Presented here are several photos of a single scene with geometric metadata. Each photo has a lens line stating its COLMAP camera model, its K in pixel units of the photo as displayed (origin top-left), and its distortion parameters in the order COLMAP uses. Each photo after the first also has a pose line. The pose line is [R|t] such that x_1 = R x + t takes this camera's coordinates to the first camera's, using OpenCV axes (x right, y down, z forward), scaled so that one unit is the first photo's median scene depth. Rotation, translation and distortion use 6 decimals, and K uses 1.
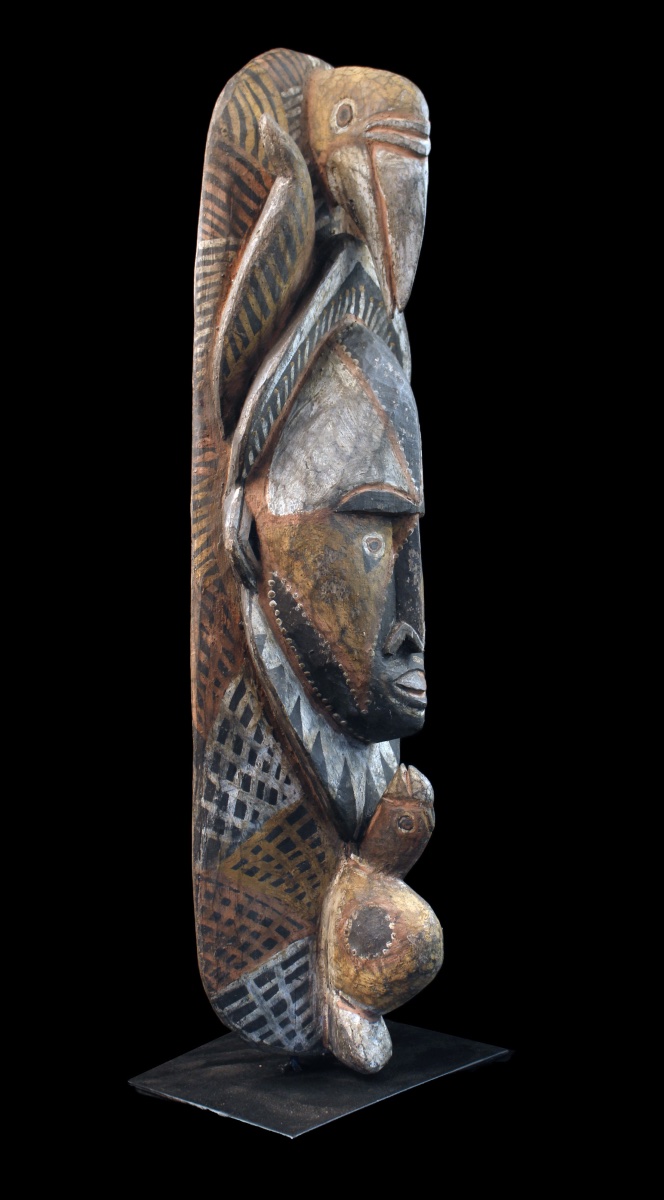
lens RADIAL K [[1897.7, 0, 366.9], [0, 1897.7, 587.2], [0, 0, 1]] dist [-0.062683, 0.000000]
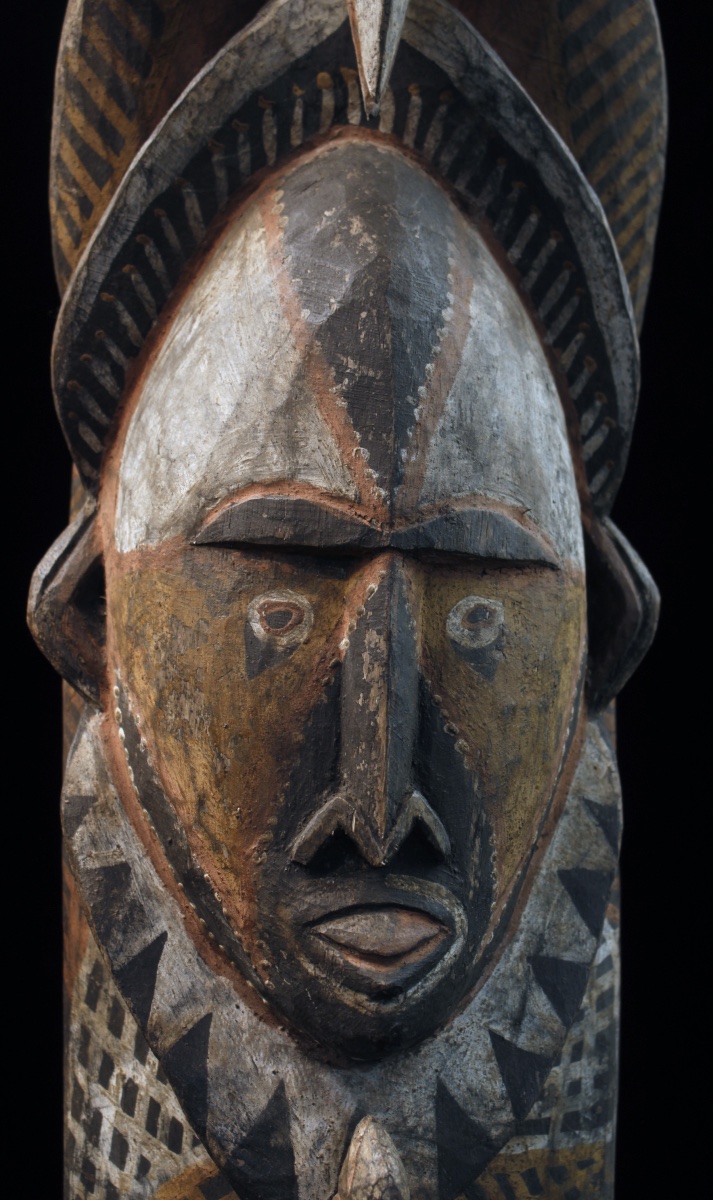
lens RADIAL K [[2242.9, 0, 406.3], [0, 2242.9, 594.7], [0, 0, 1]] dist [-0.006851, 0.000000]
pose [[0.639628, 0.002934, -0.768679, 0.431570], [-0.048249, 0.998174, -0.036338, -0.009657], [0.767169, 0.060331, 0.638602, 0.676013]]
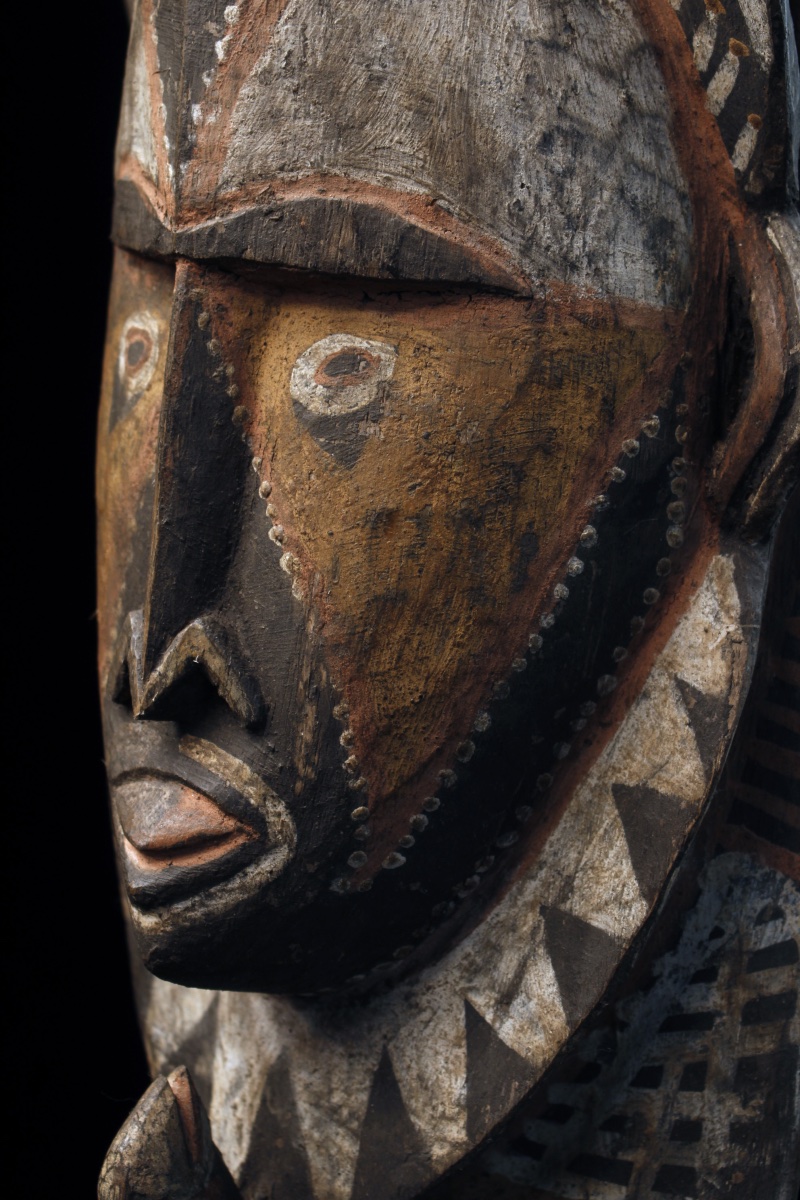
lens RADIAL K [[2519.3, 0, 408.9], [0, 2519.3, 587.0], [0, 0, 1]] dist [0.009043, 0.000000]
pose [[-0.213206, 0.132751, -0.967947, 0.407130], [-0.090759, 0.983751, 0.154910, -0.052631], [0.972783, 0.120877, -0.197693, 1.125305]]
